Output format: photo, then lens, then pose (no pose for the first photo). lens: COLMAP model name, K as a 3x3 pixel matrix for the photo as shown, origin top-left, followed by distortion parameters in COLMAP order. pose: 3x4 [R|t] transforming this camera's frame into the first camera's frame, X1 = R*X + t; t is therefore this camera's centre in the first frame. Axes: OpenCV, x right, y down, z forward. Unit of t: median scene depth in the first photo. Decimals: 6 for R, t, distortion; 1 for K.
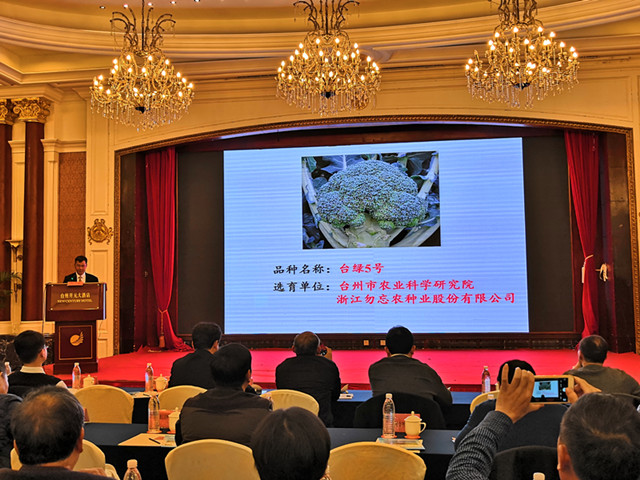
lens RADIAL K [[717.8, 0, 320.0], [0, 717.8, 240.0], [0, 0, 1]] dist [-0.002955, 0.043773]
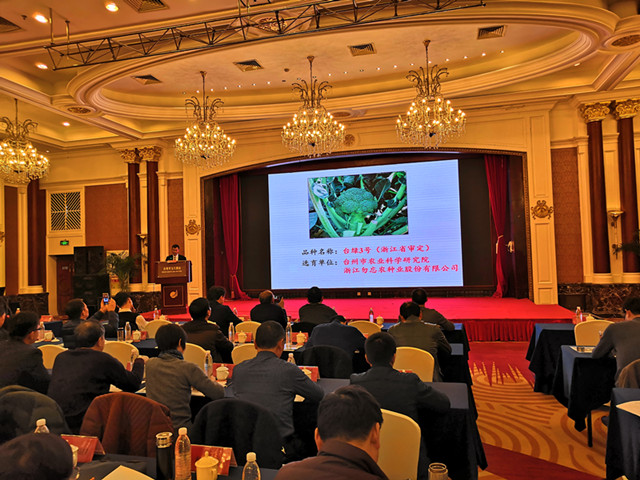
lens RADIAL K [[500.8, 0, 320.0], [0, 500.8, 240.0], [0, 0, 1]] dist [-0.000590, -0.001855]
pose [[0.994796, -0.022208, -0.099433, 0.092784], [0.025823, 0.999046, 0.035221, -0.016389], [0.098556, -0.037605, 0.994421, -0.100437]]
